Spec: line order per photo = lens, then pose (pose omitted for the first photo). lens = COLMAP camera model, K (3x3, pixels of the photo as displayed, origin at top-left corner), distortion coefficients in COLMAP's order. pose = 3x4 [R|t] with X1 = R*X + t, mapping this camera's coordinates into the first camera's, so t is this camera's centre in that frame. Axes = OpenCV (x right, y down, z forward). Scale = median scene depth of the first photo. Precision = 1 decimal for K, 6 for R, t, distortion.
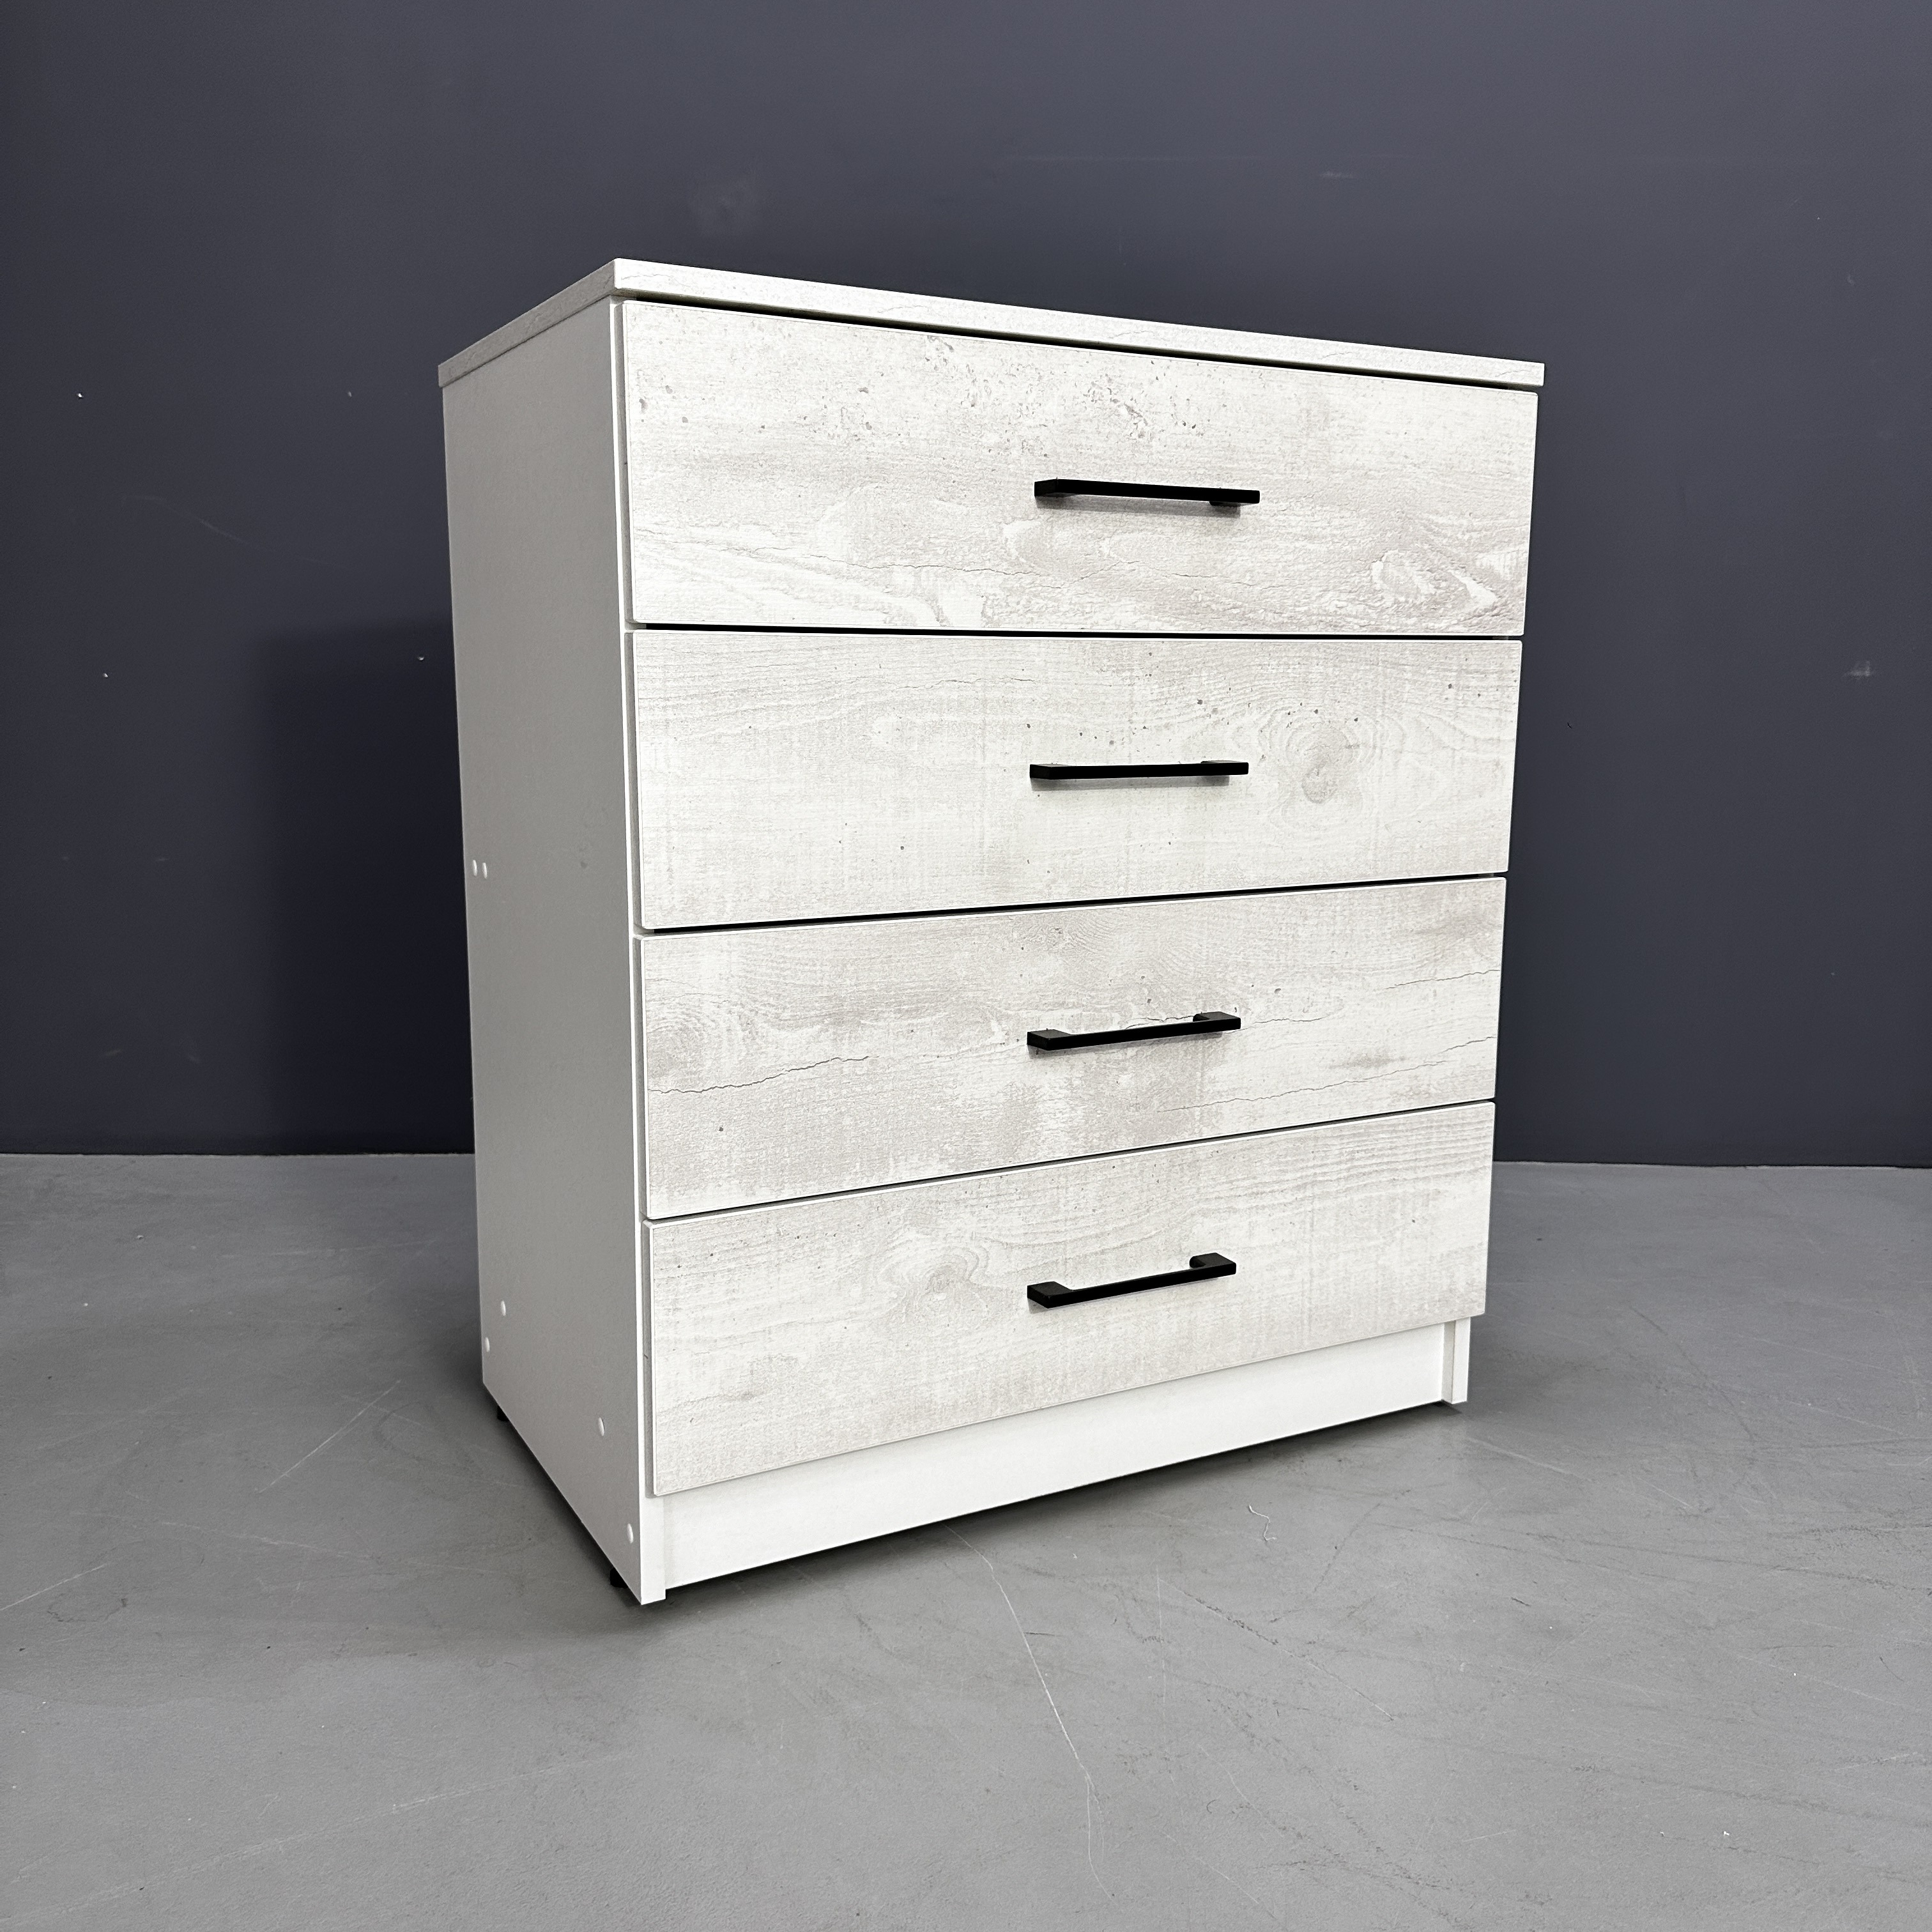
lens RADIAL K [[1839.3, 0, 996.1], [0, 1839.3, 998.3], [0, 0, 1]] dist [0.019110, 0.000000]
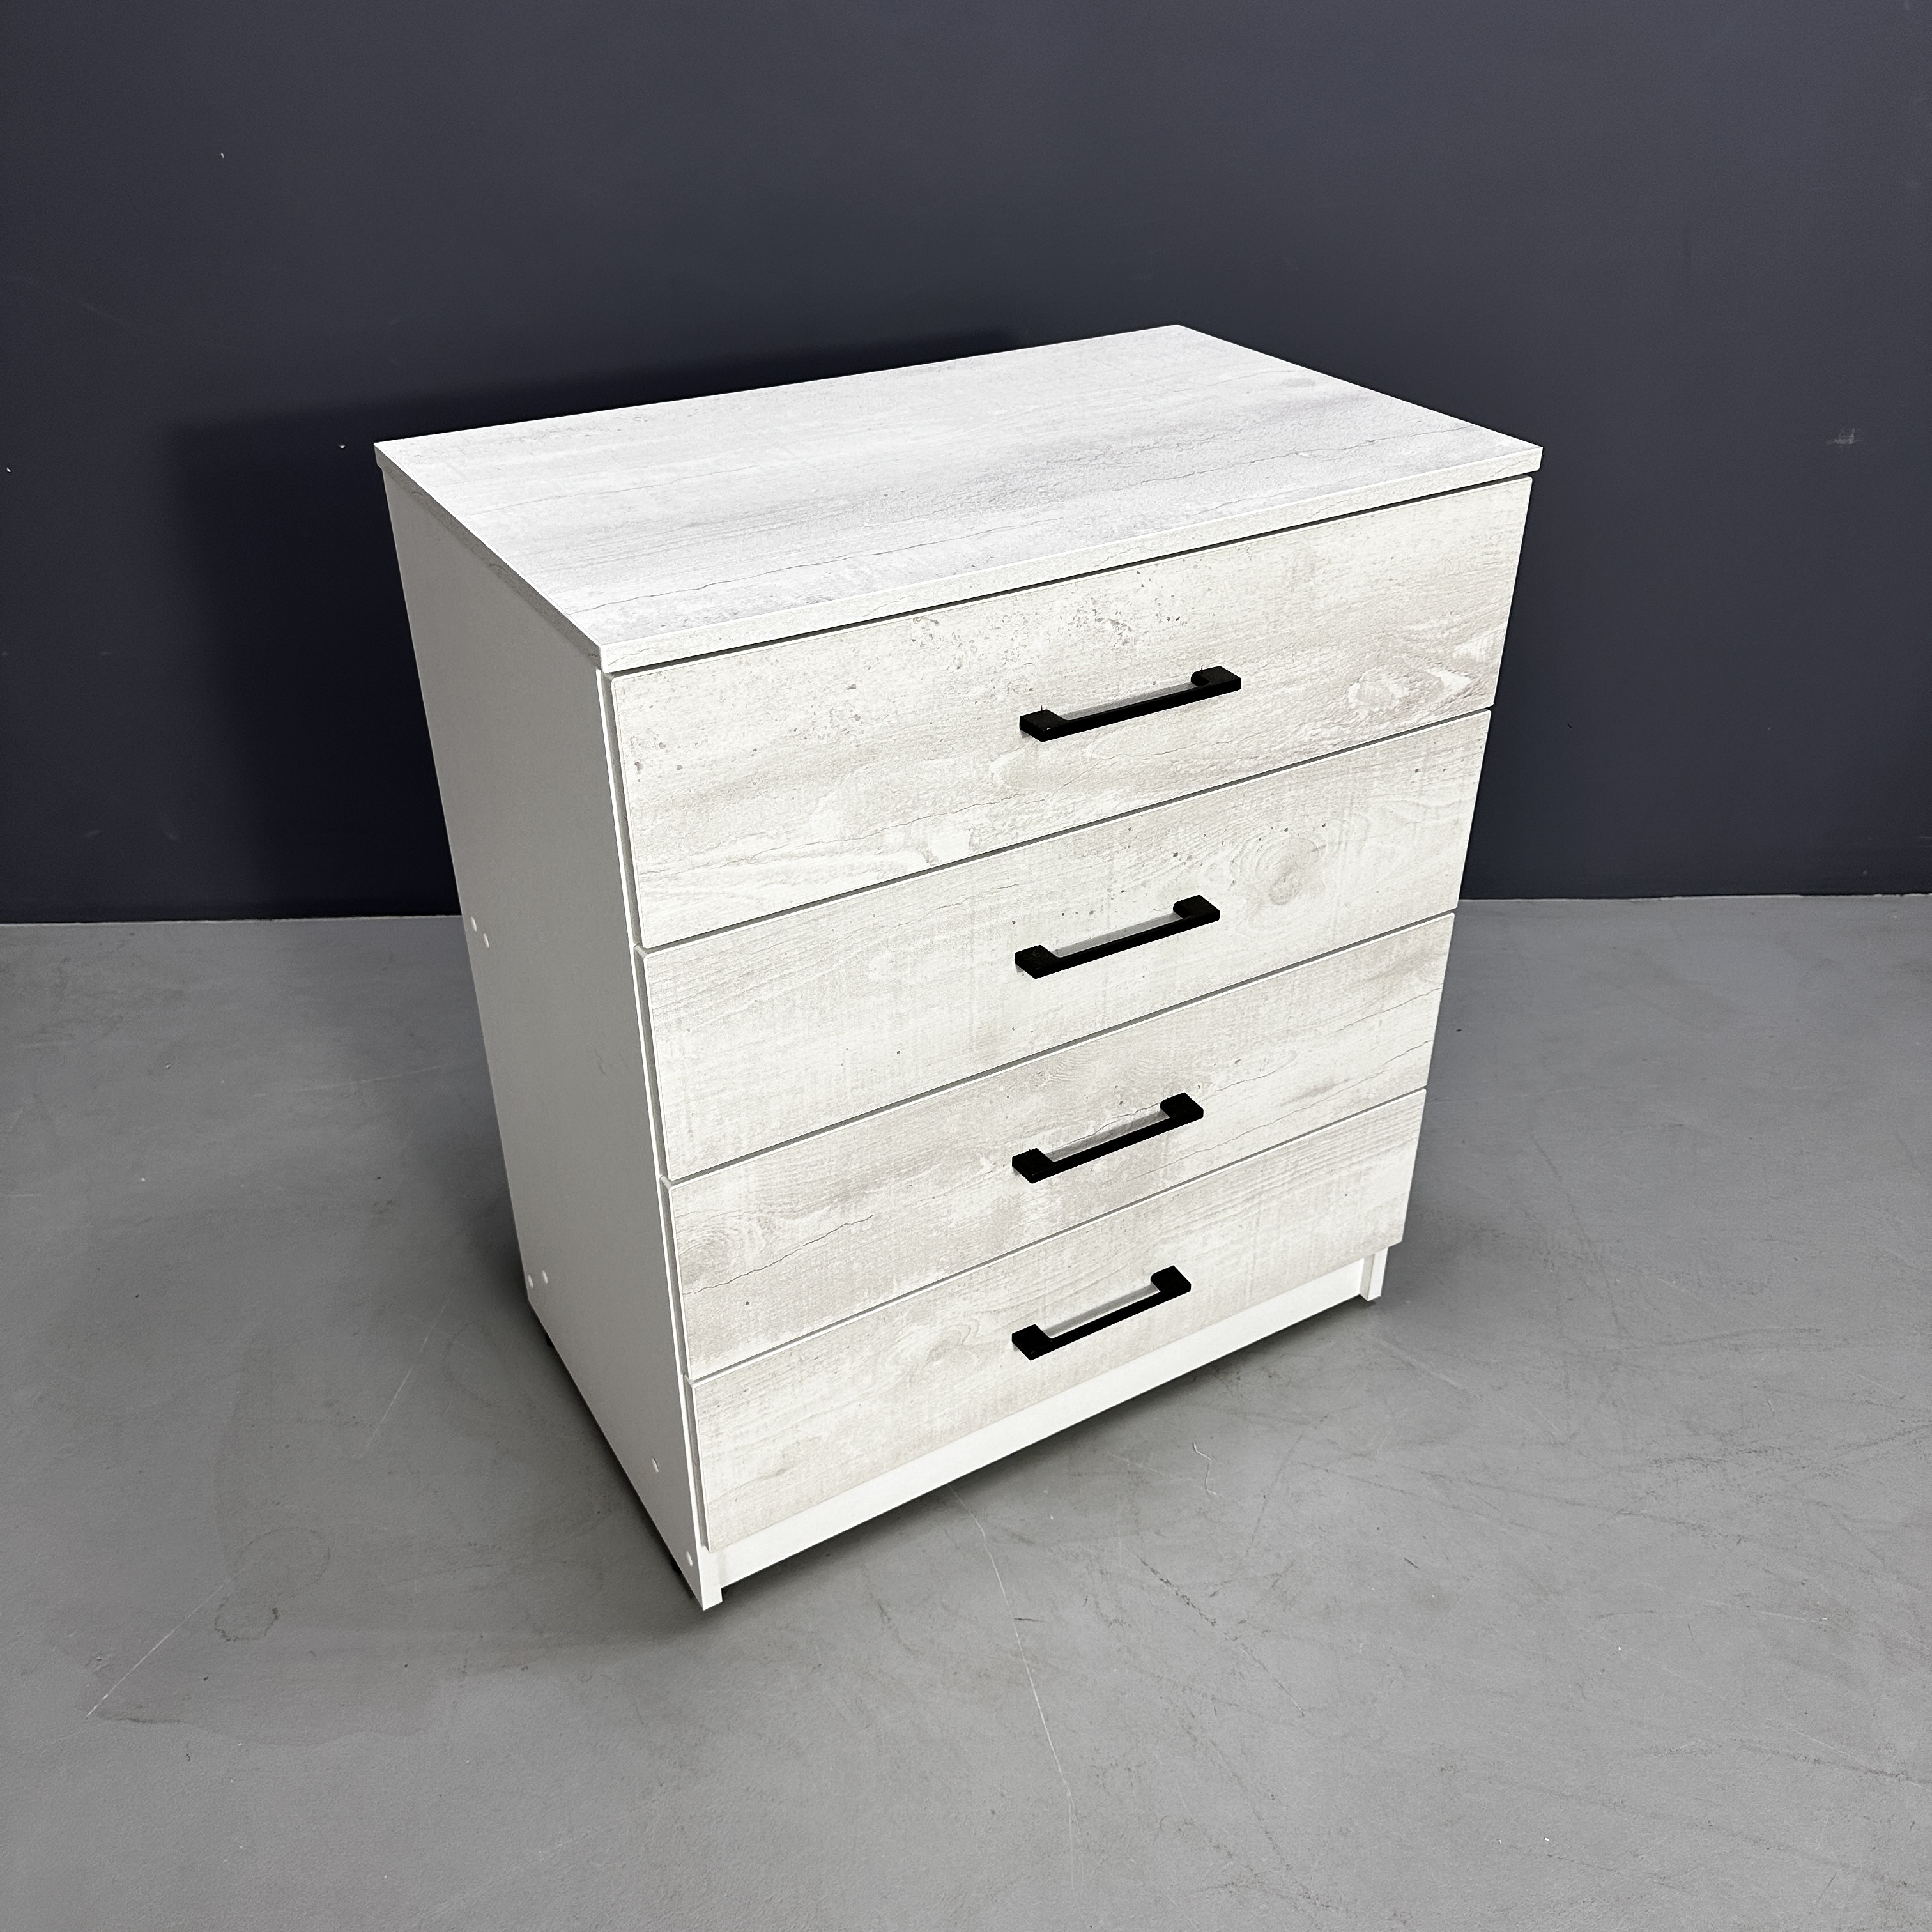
lens RADIAL K [[1839.3, 0, 995.9], [0, 1839.3, 996.1], [0, 0, 1]] dist [0.019110, 0.000000]
pose [[0.999264, -0.021170, 0.031992, -0.026491], [0.007171, 0.922327, 0.386344, -0.505774], [-0.037686, -0.385830, 0.921800, 0.015022]]
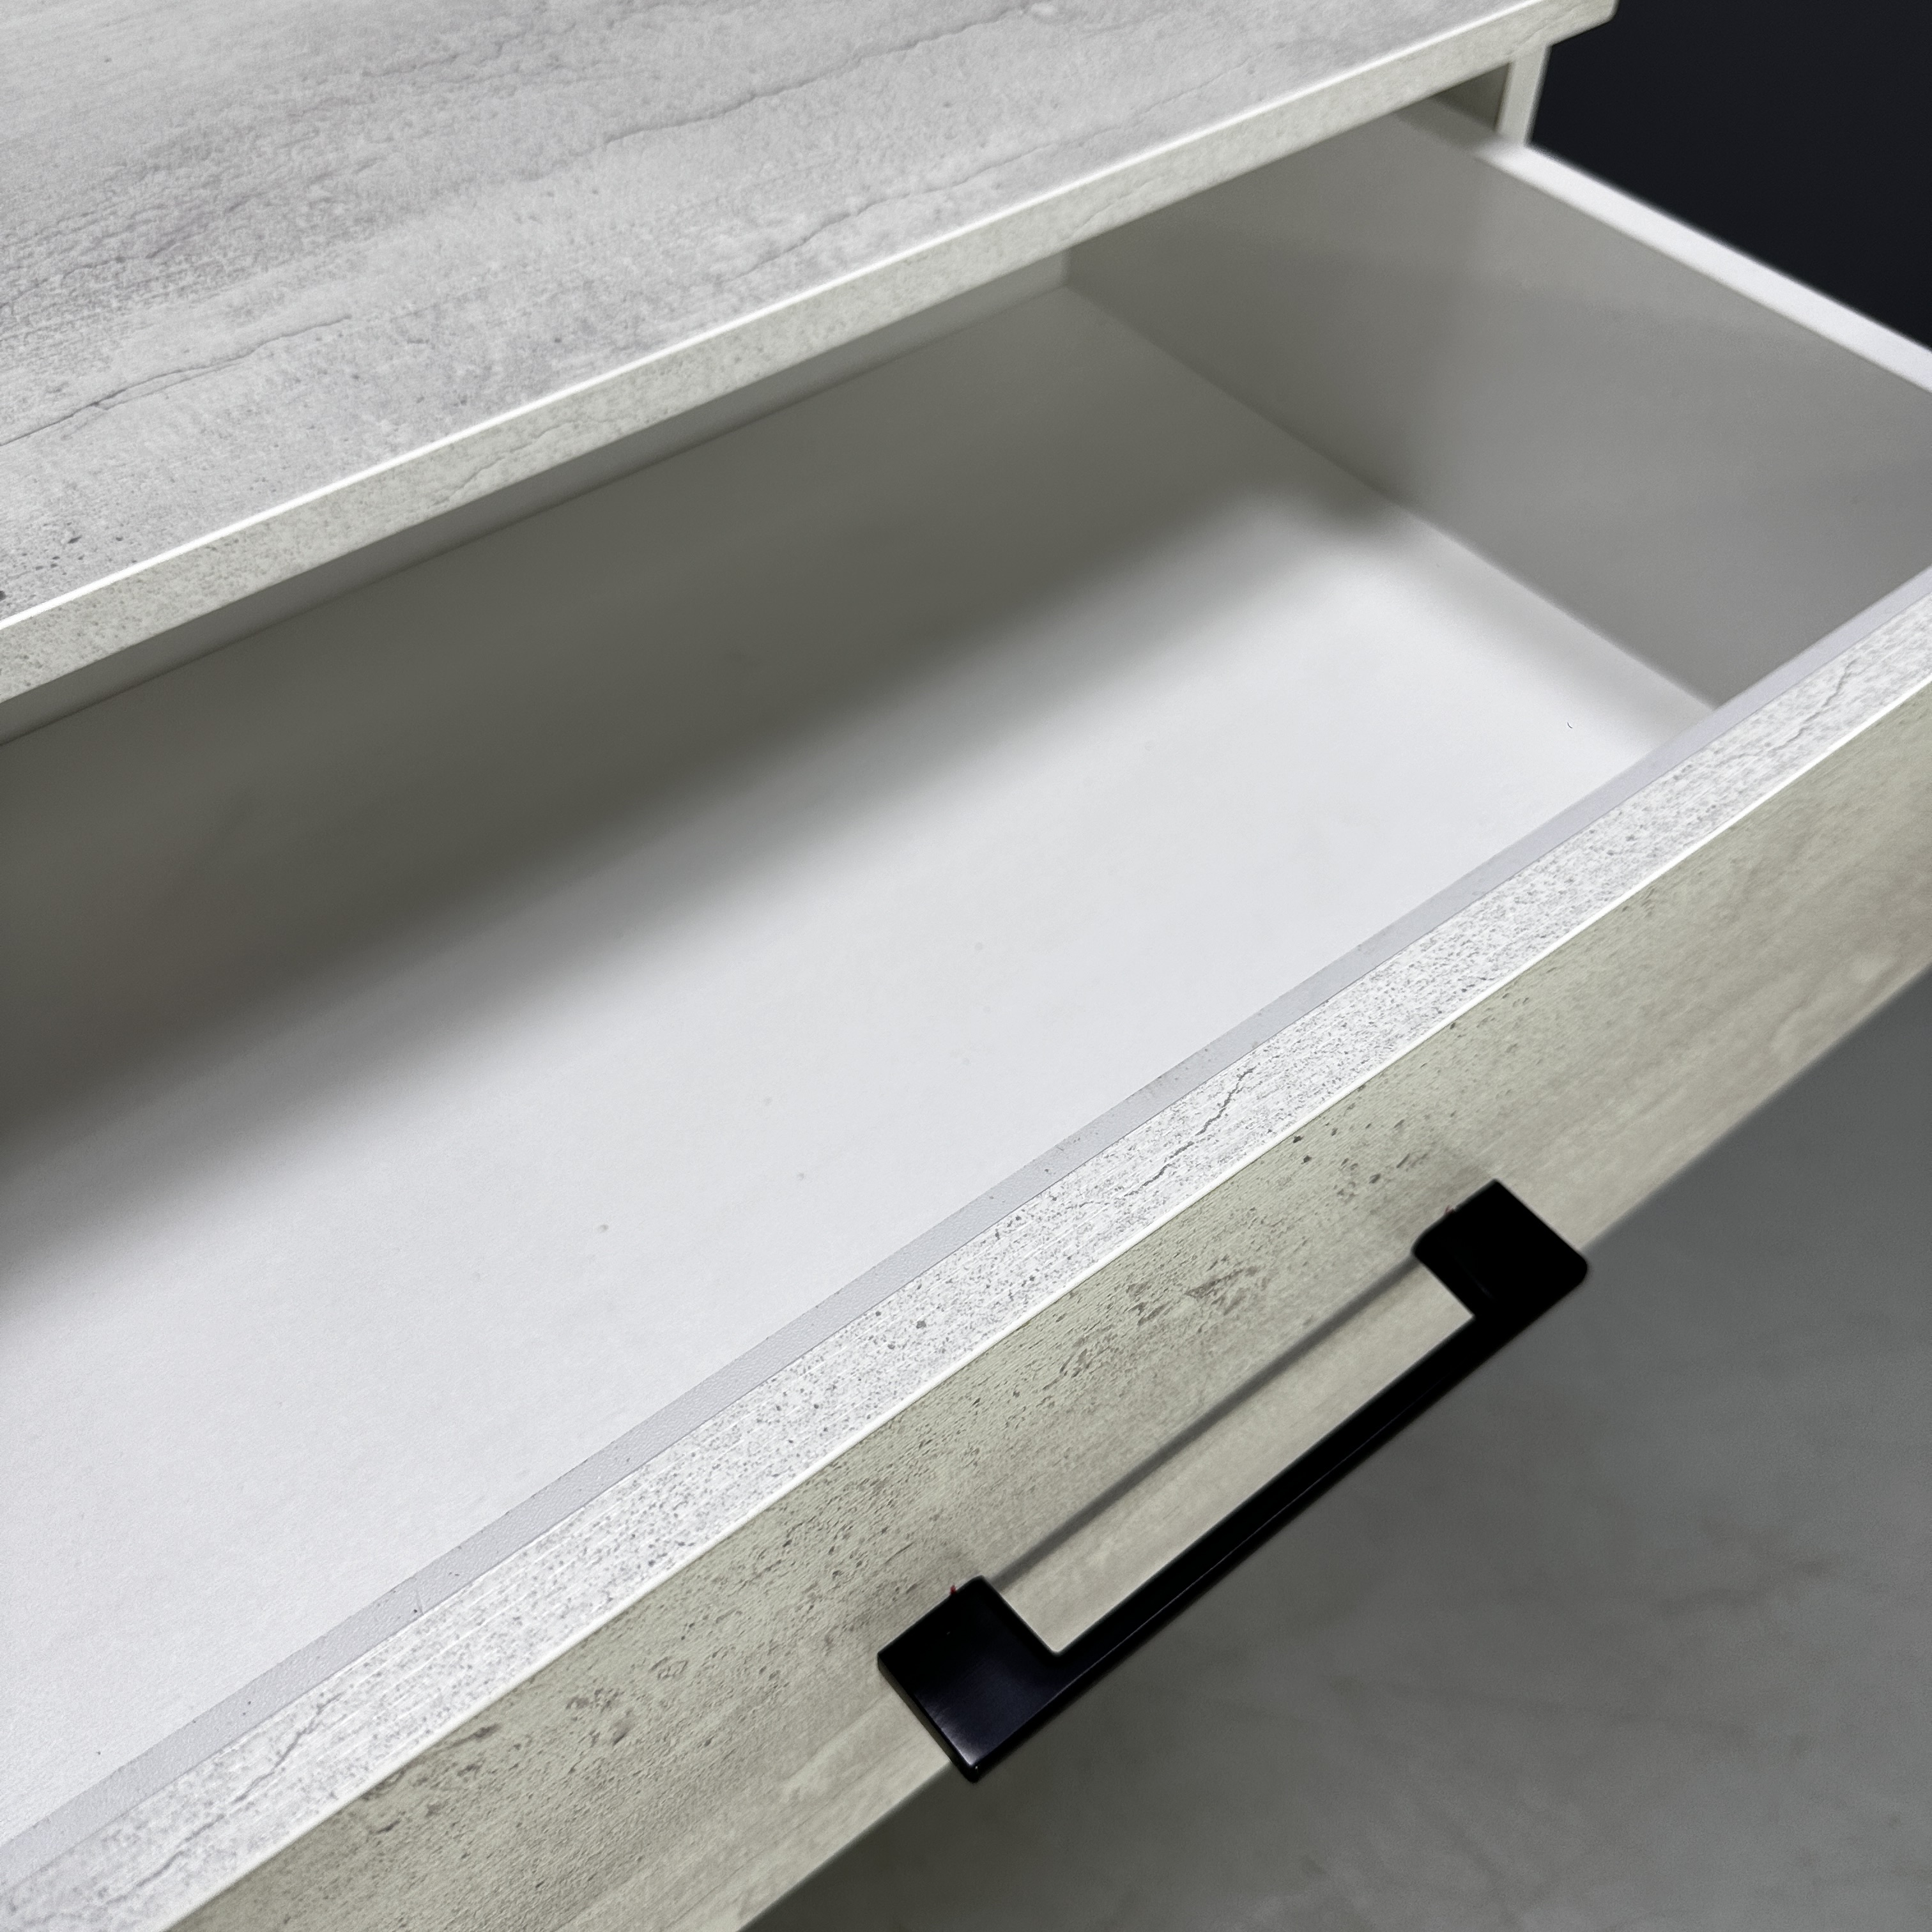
lens RADIAL K [[1939.4, 0, 975.9], [0, 1939.4, 971.5], [0, 0, 1]] dist [-0.044458, 0.000000]
pose [[0.986556, -0.122554, 0.108114, 0.104437], [0.026378, 0.772283, 0.634731, -0.487742], [-0.161283, -0.623345, 0.765133, 0.650902]]
